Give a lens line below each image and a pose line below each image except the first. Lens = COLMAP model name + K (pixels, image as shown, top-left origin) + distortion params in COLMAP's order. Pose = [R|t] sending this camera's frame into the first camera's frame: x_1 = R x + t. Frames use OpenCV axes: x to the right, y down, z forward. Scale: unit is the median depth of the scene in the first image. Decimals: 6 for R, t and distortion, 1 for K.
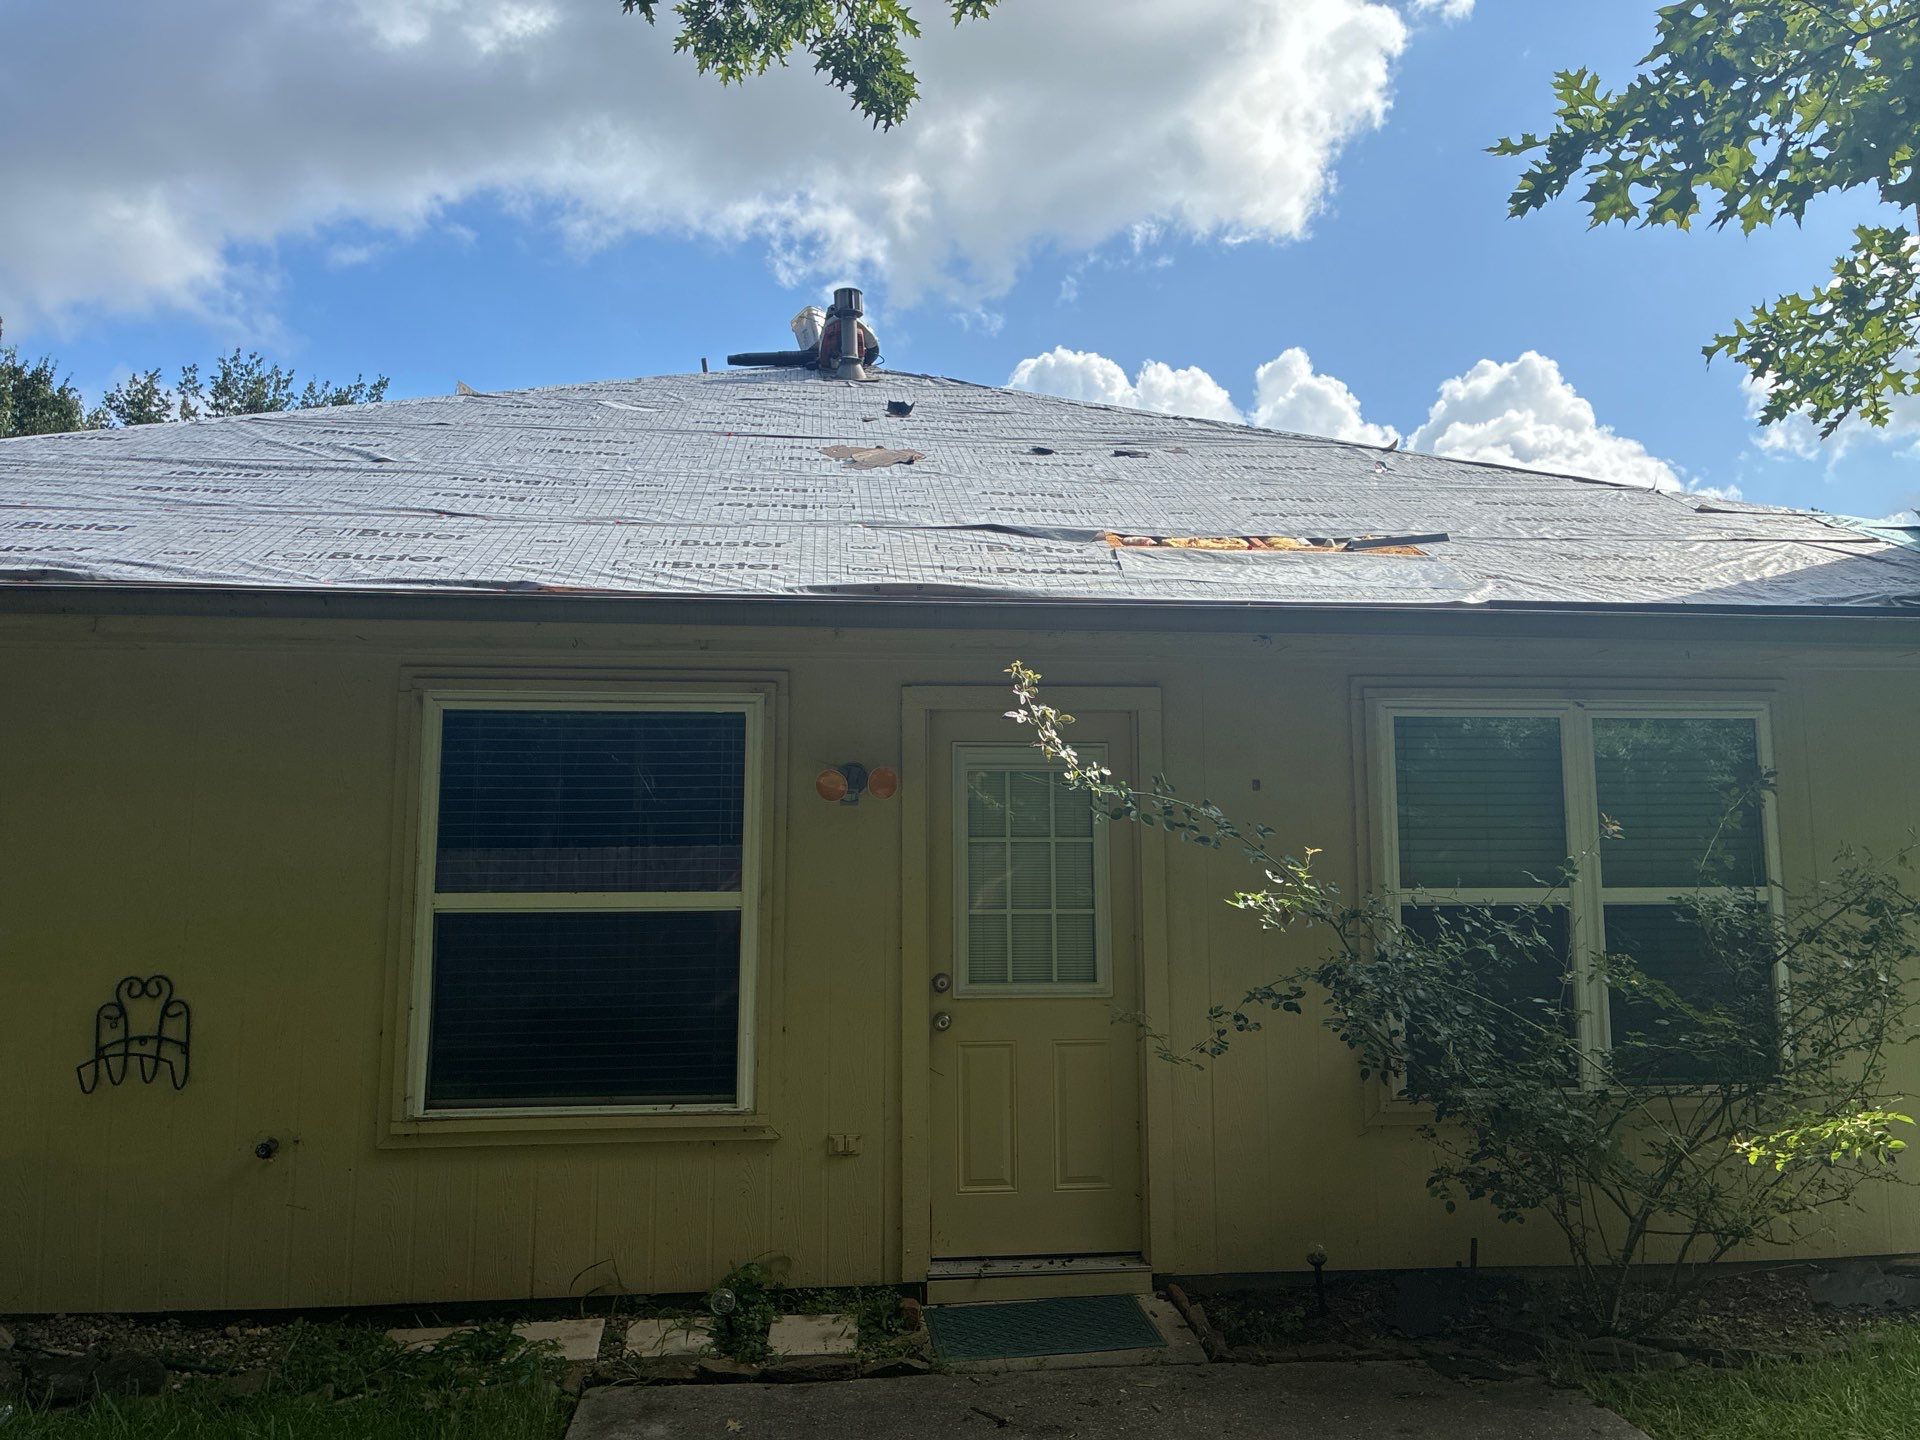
lens RADIAL K [[1307.0, 0, 960.0], [0, 1307.0, 720.0], [0, 0, 1]] dist [0.030645, -0.000462]
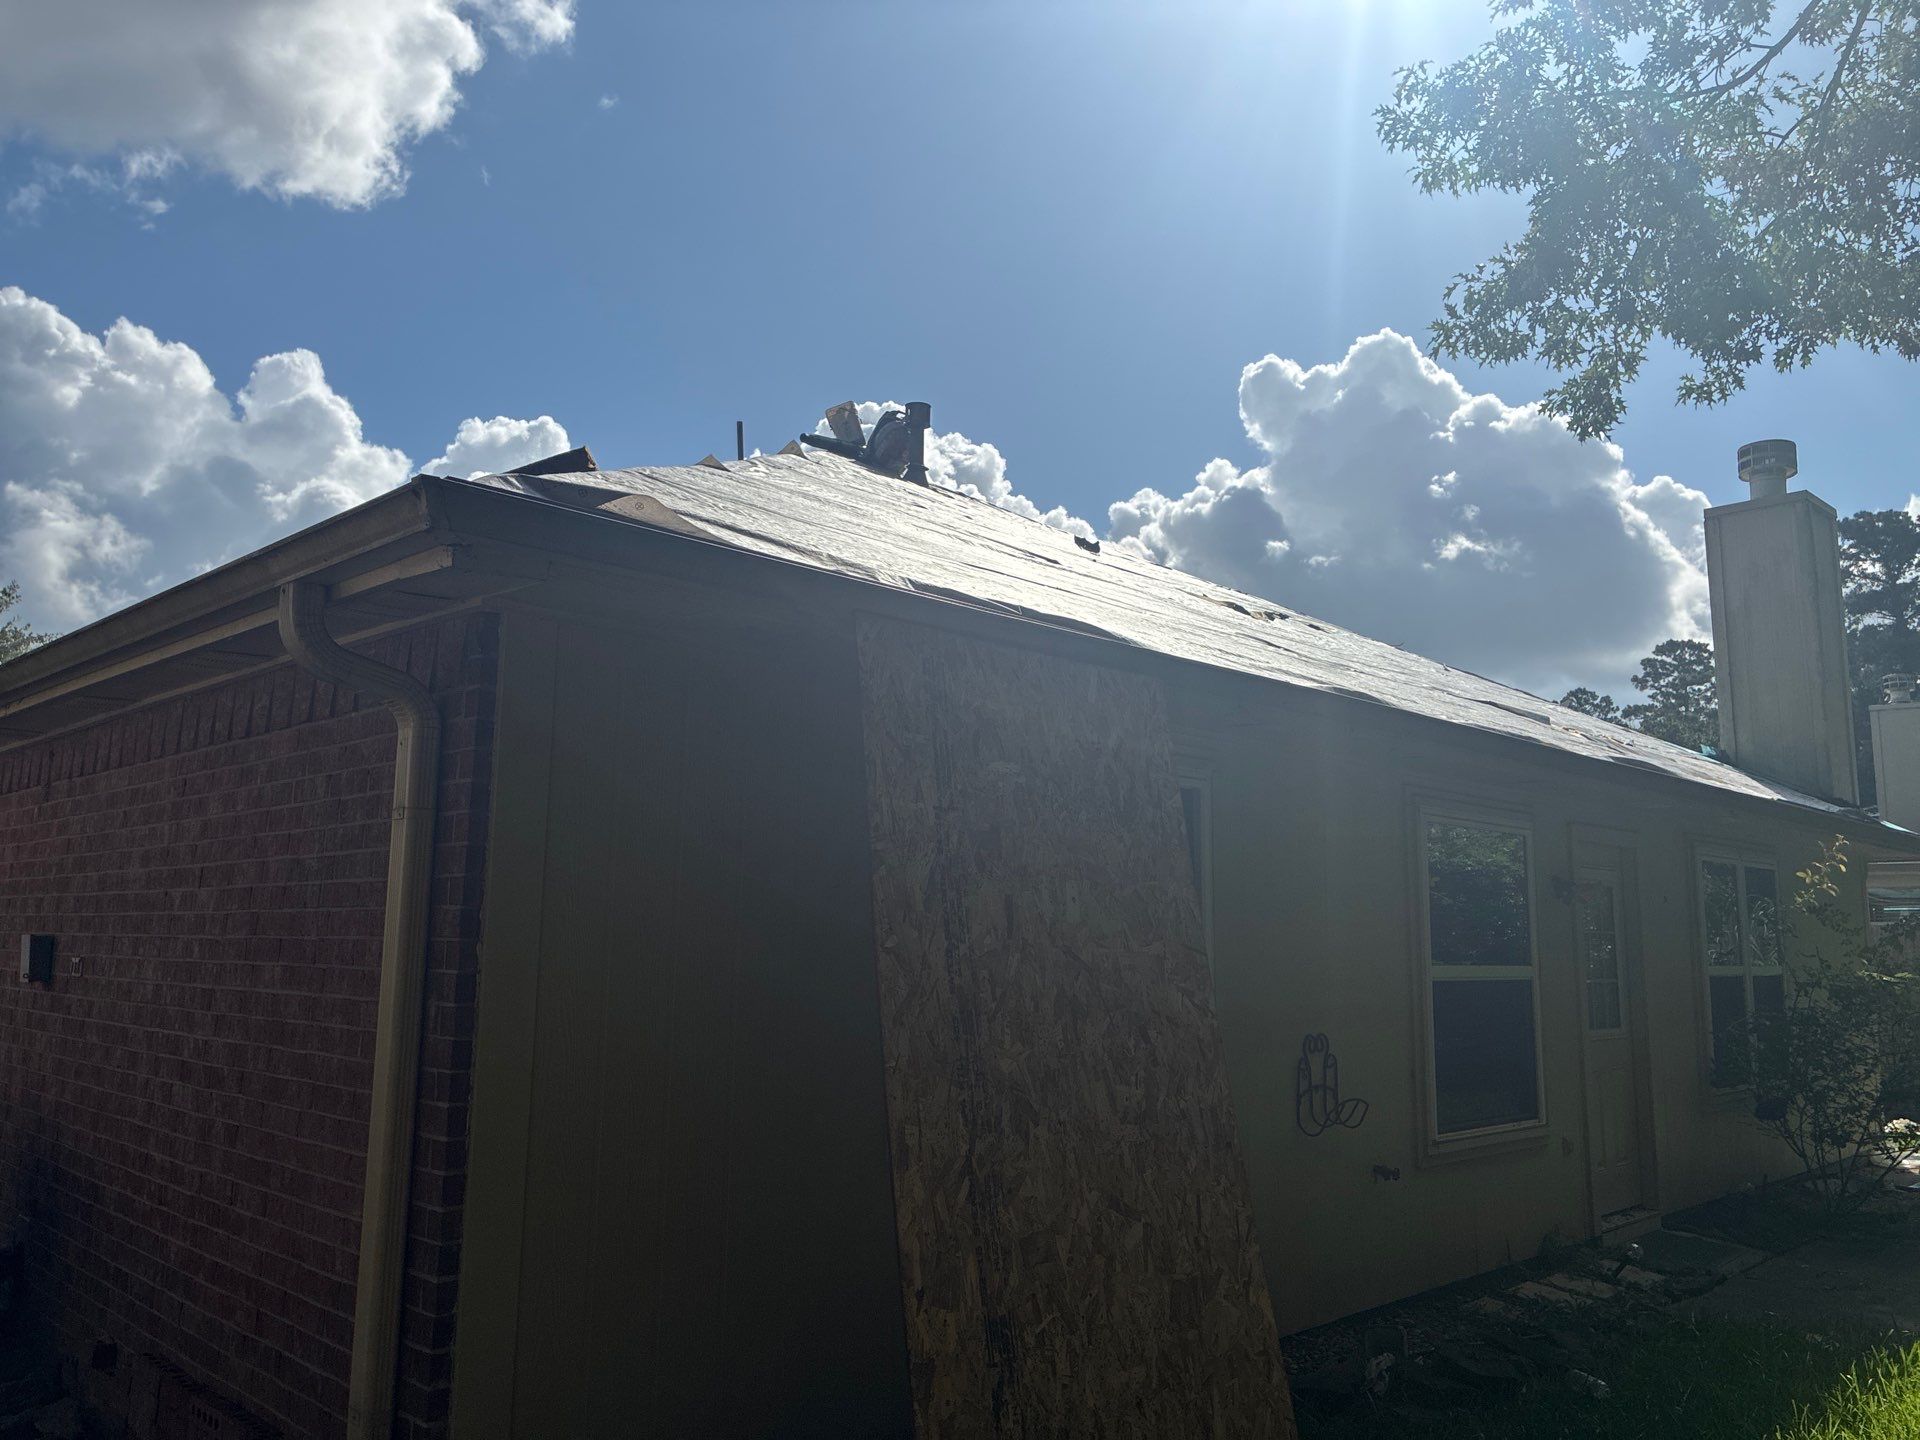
lens RADIAL K [[1470.3, 0, 960.0], [0, 1470.3, 720.0], [0, 0, 1]] dist [0.003355, 0.000994]
pose [[0.755484, 0.112533, 0.645430, -1.026457], [-0.078898, 0.993596, -0.080886, 0.029290], [-0.650399, 0.010184, 0.759525, 0.130422]]
